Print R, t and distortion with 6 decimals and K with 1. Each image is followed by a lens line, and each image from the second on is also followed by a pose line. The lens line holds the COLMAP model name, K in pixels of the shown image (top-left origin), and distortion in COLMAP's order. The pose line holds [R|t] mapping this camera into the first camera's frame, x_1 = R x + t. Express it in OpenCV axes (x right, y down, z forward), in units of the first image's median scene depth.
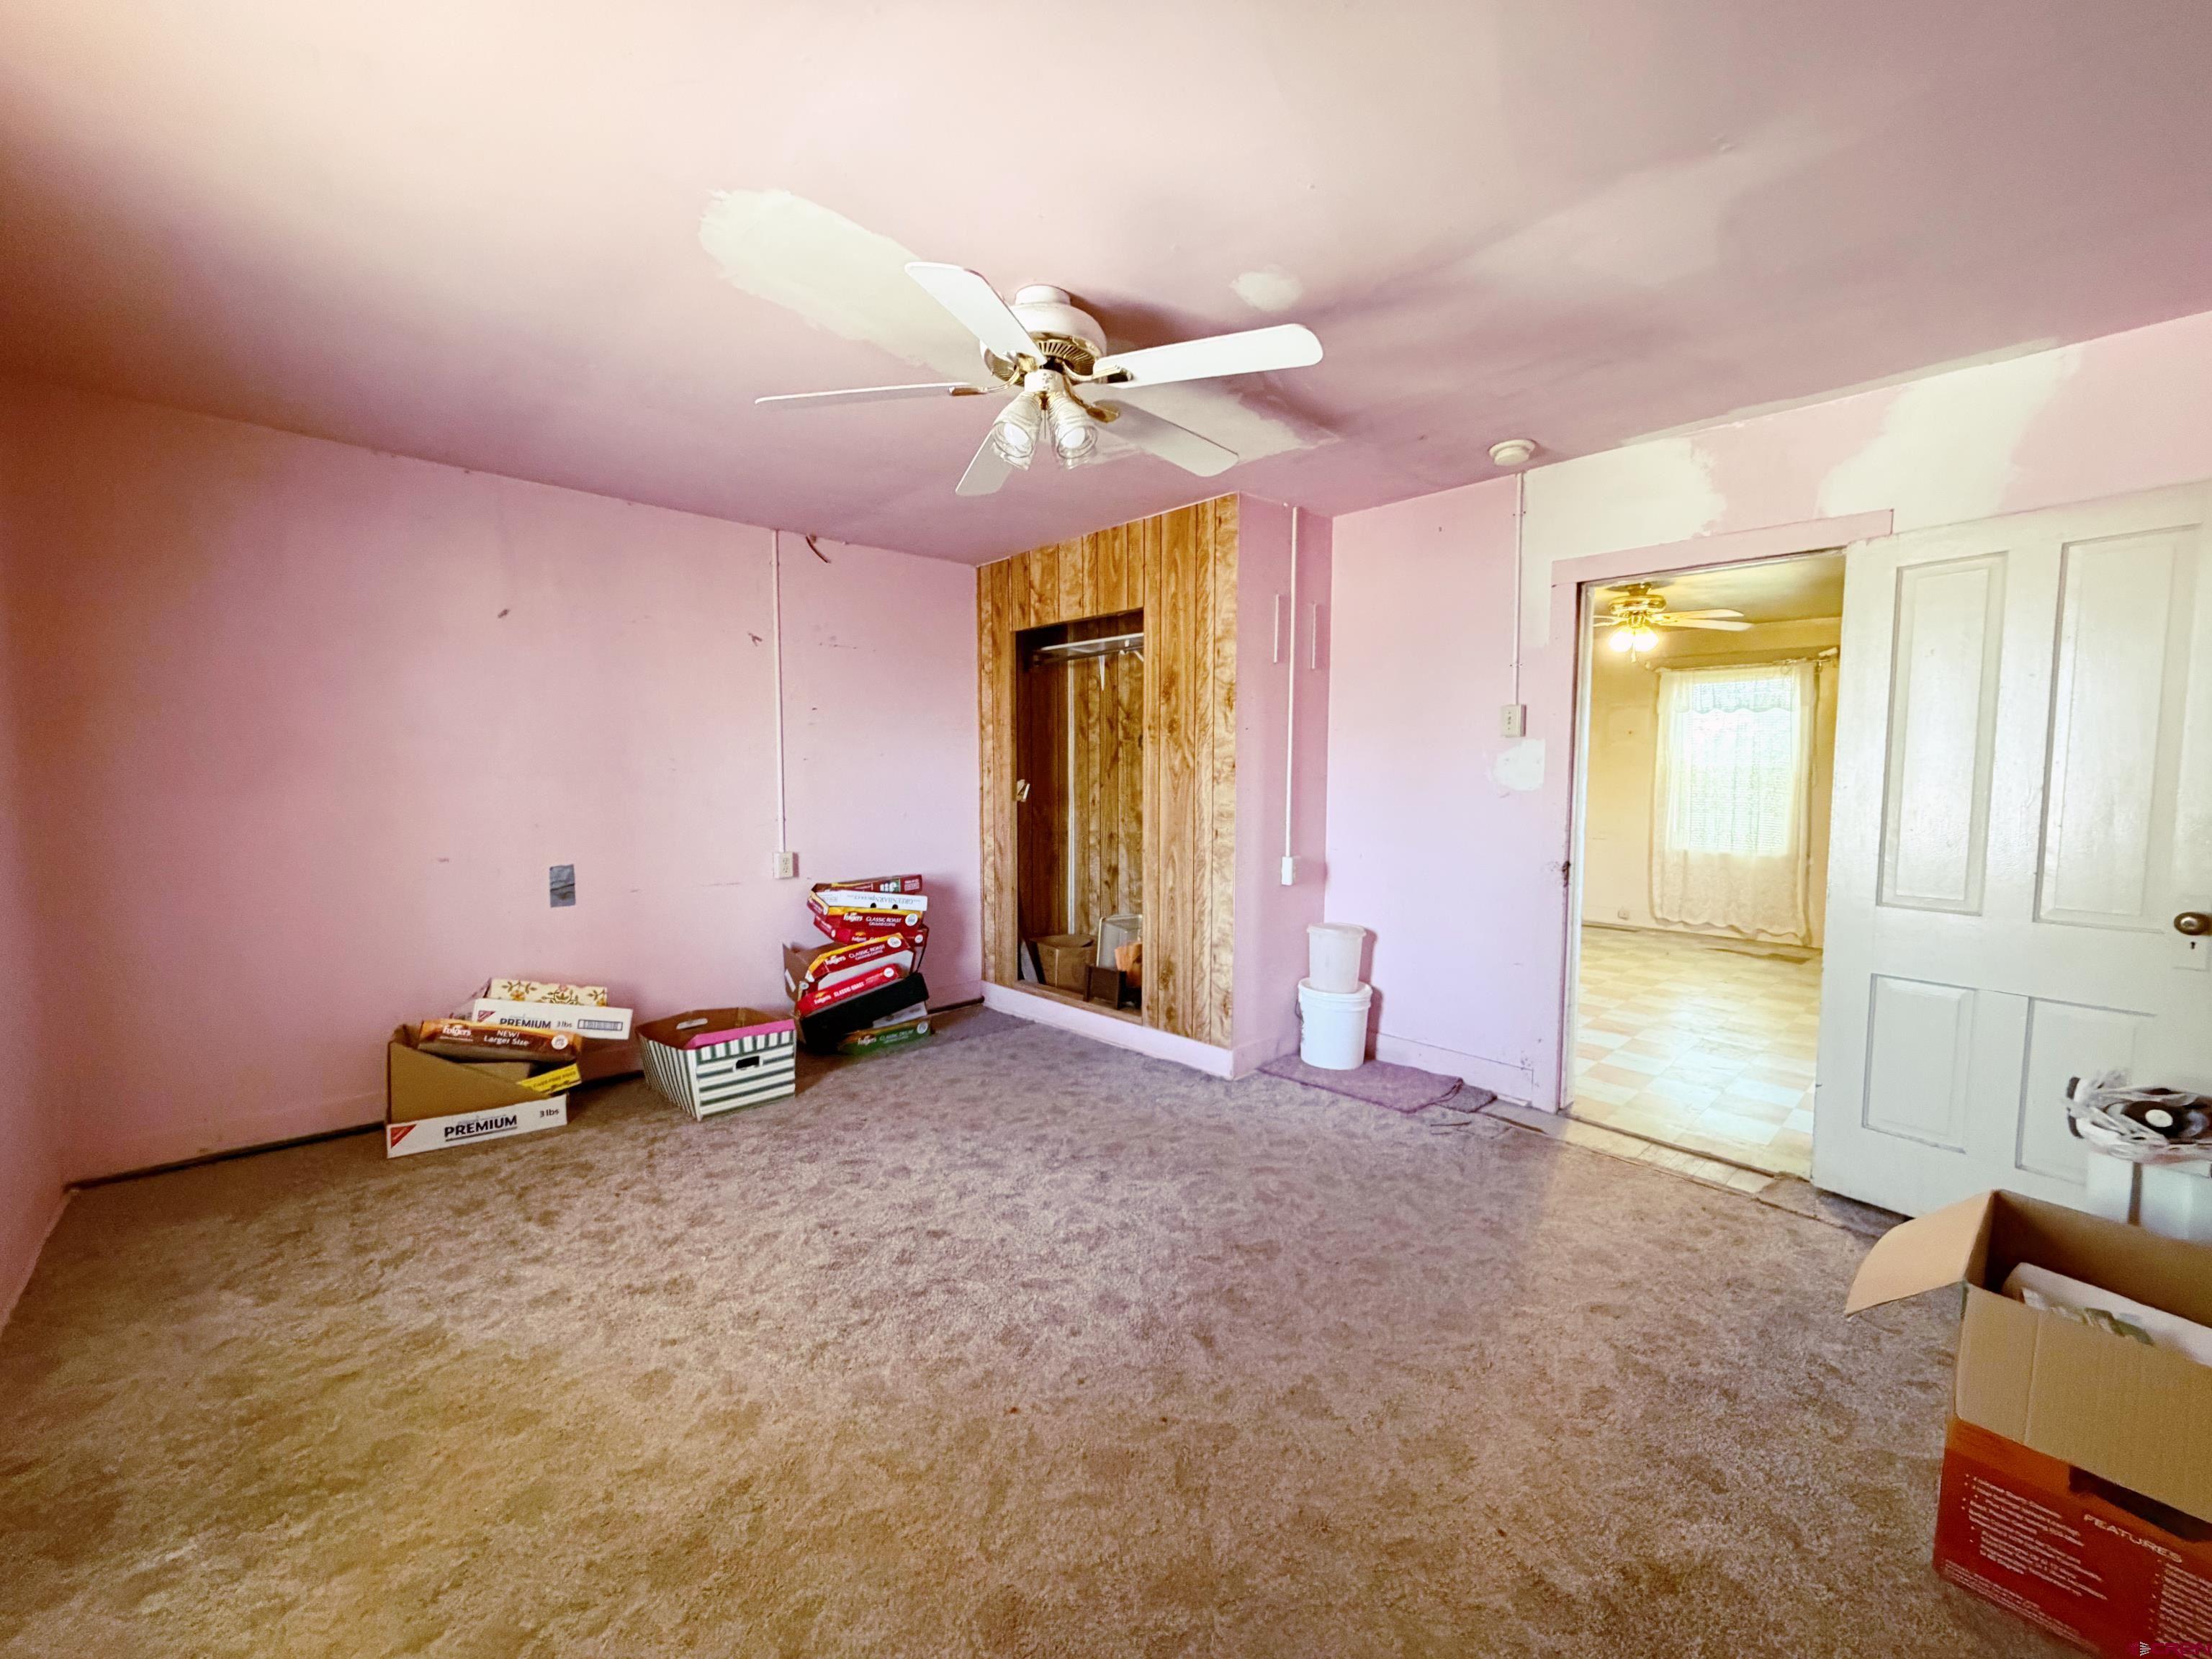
lens RADIAL K [[883.0, 0, 1106.4], [0, 883.0, 820.8], [0, 0, 1]] dist [-0.001200, 0.000081]
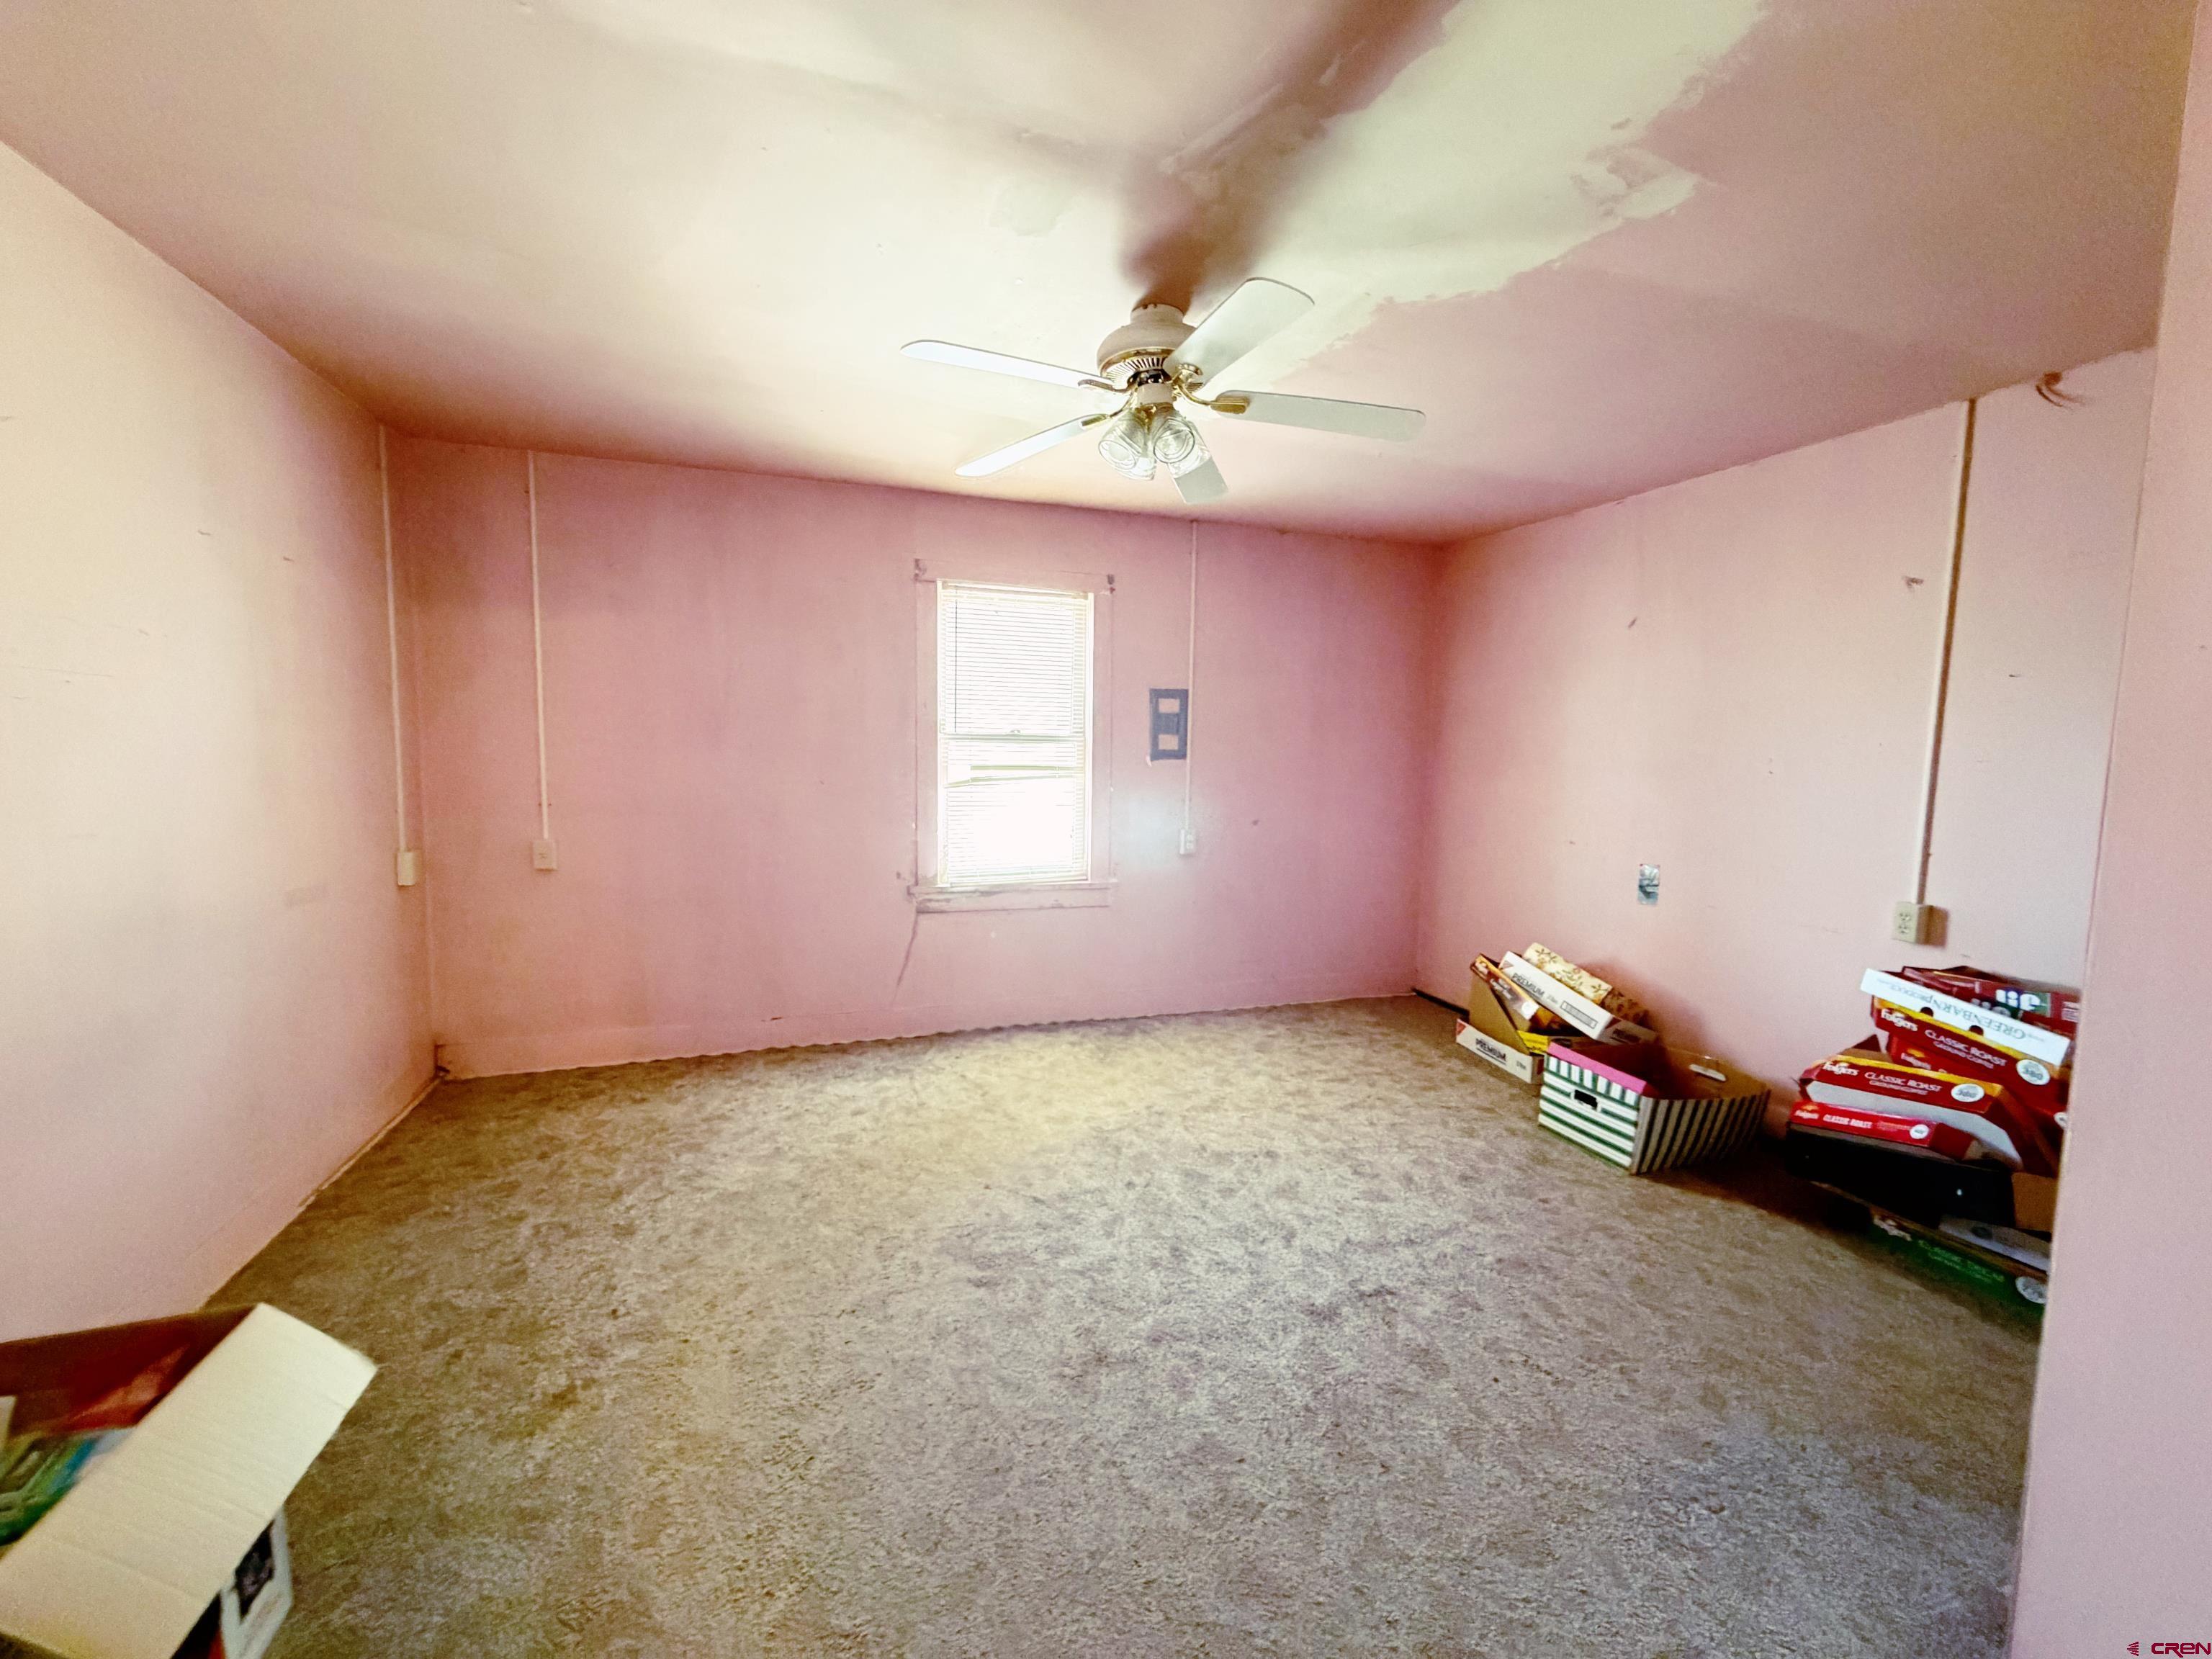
lens RADIAL K [[883.0, 0, 1099.4], [0, 883.0, 829.0], [0, 0, 1]] dist [-0.001200, 0.000081]
pose [[-0.414114, 0.070442, -0.907495, 0.694048], [-0.072795, 0.991244, 0.110161, -0.068682], [0.907310, 0.111681, -0.405360, 1.048892]]
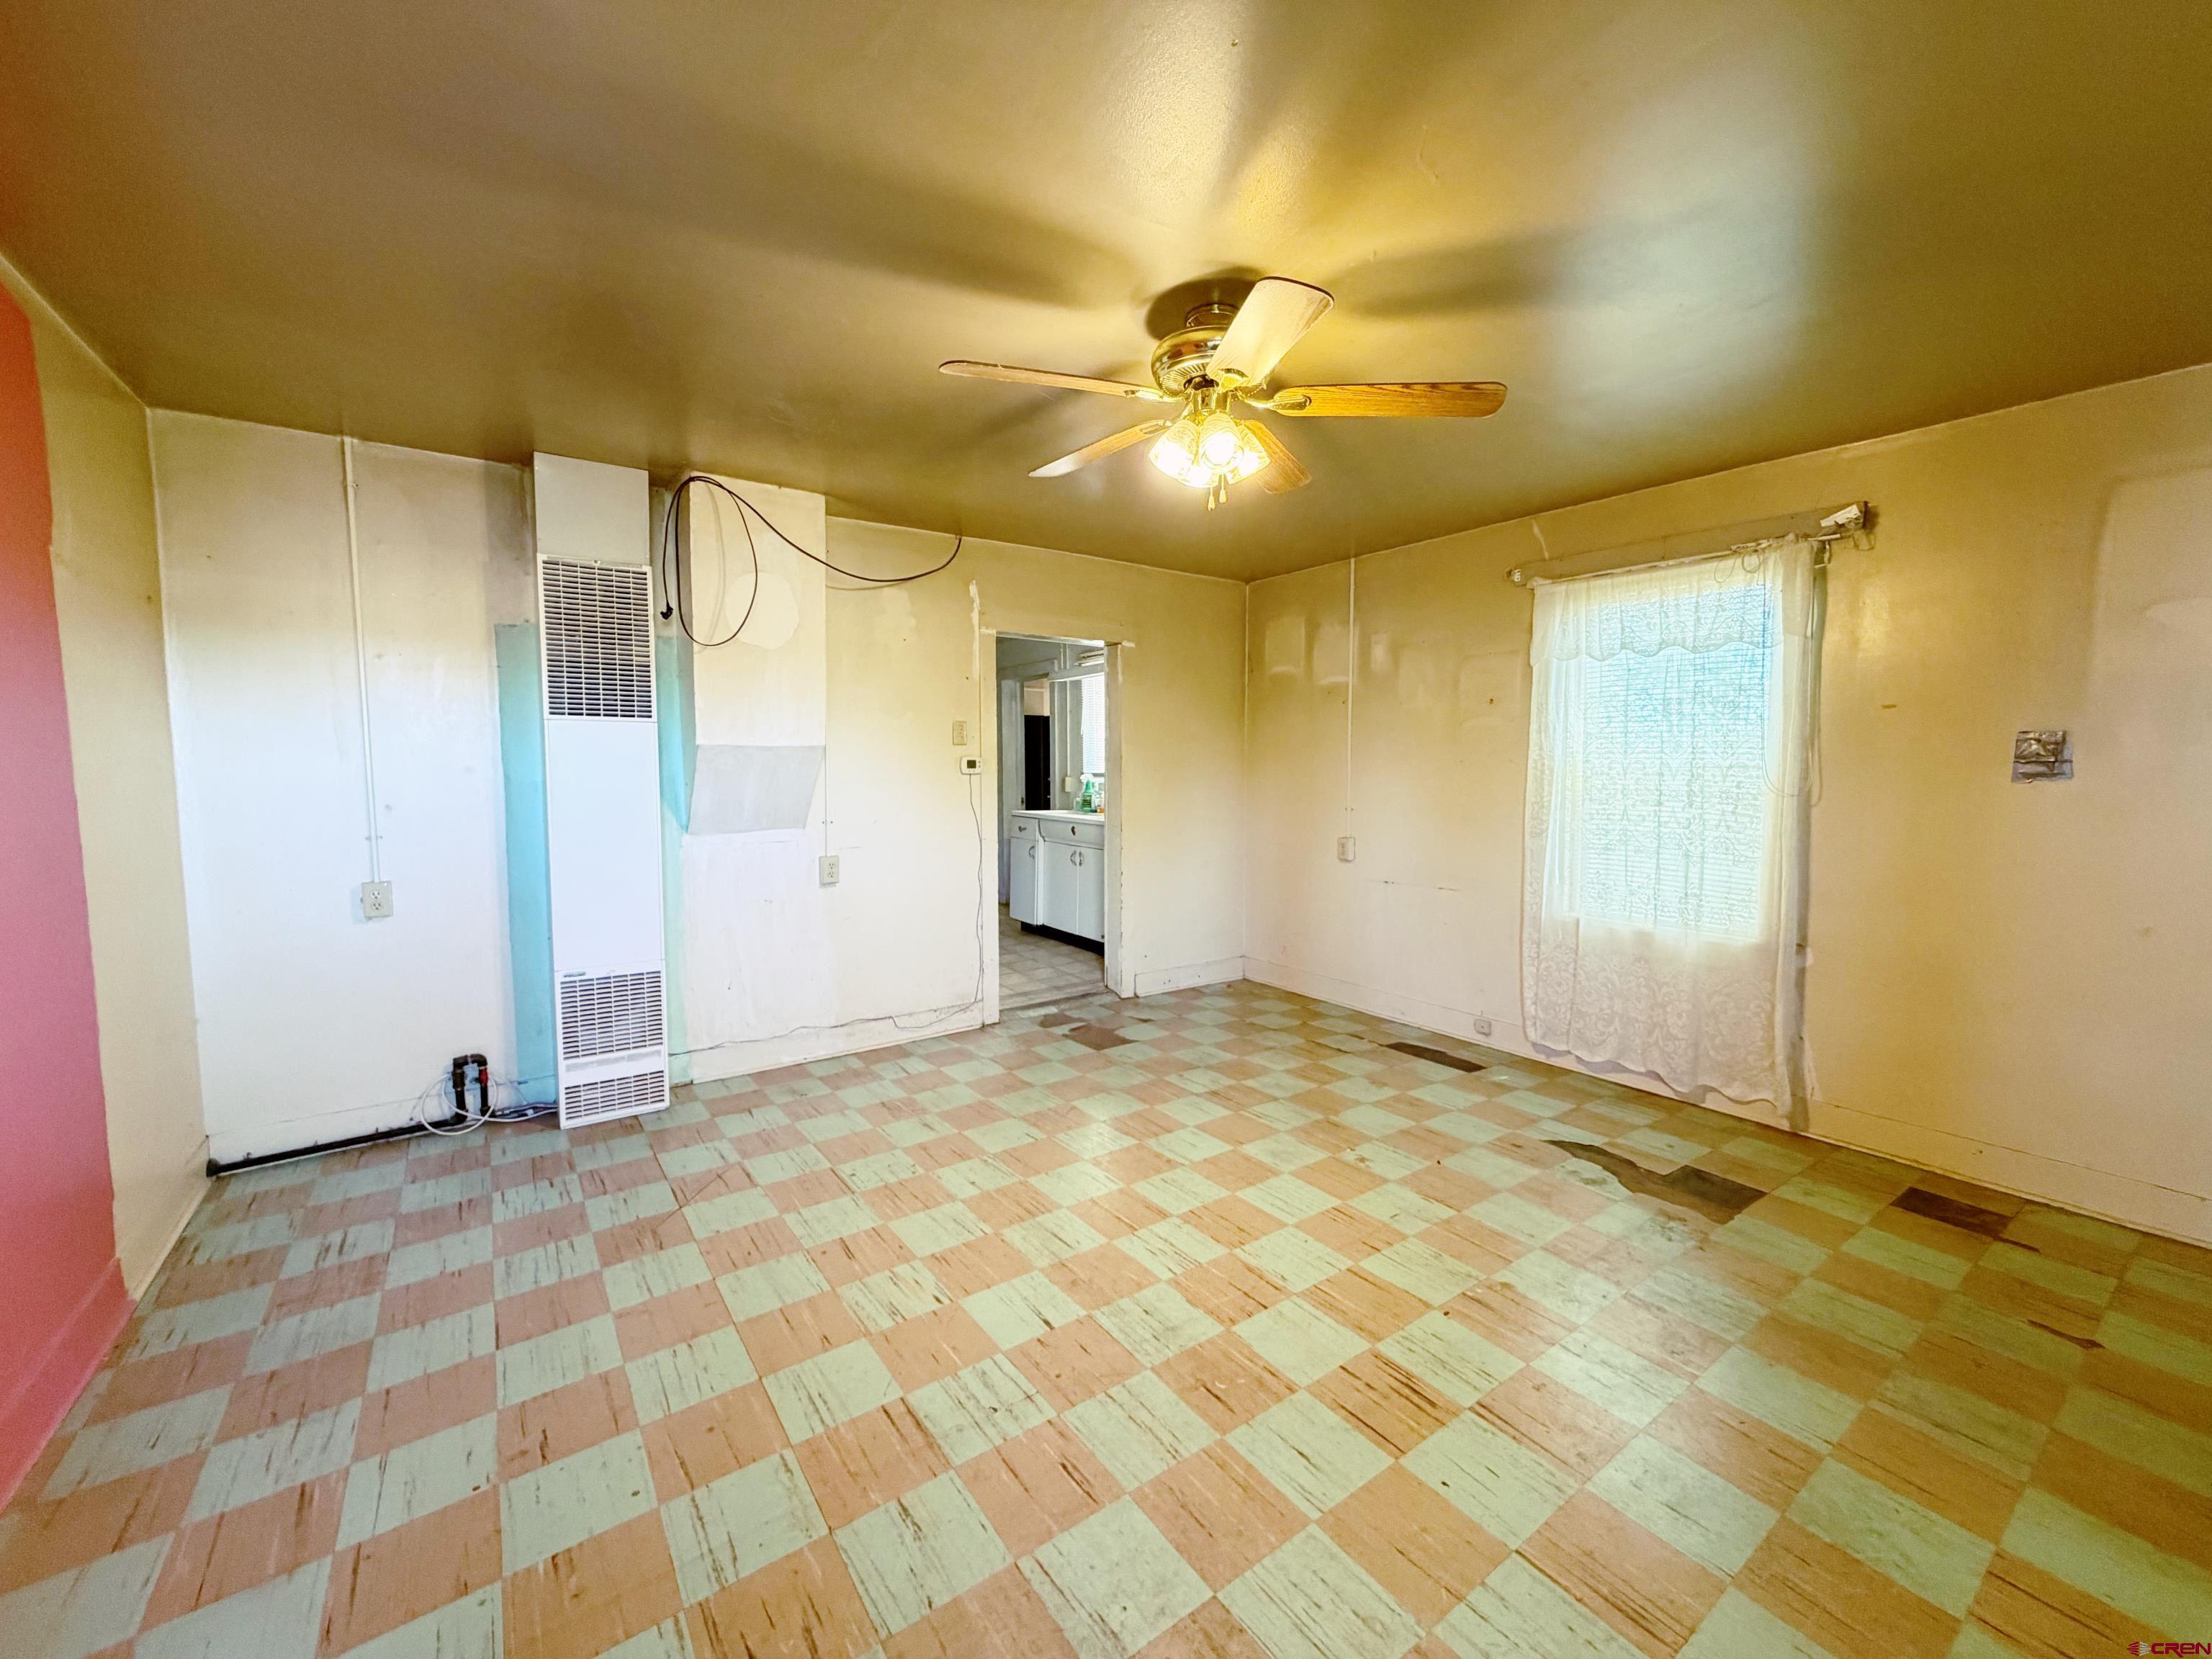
lens RADIAL K [[883.0, 0, 1101.7], [0, 883.0, 830.0], [0, 0, 1]] dist [-0.001200, 0.000081]
pose [[0.991438, -0.000696, -0.130578, 0.047307], [0.003029, 0.999839, 0.017669, -0.003370], [0.130545, -0.017914, 0.991281, 0.046687]]
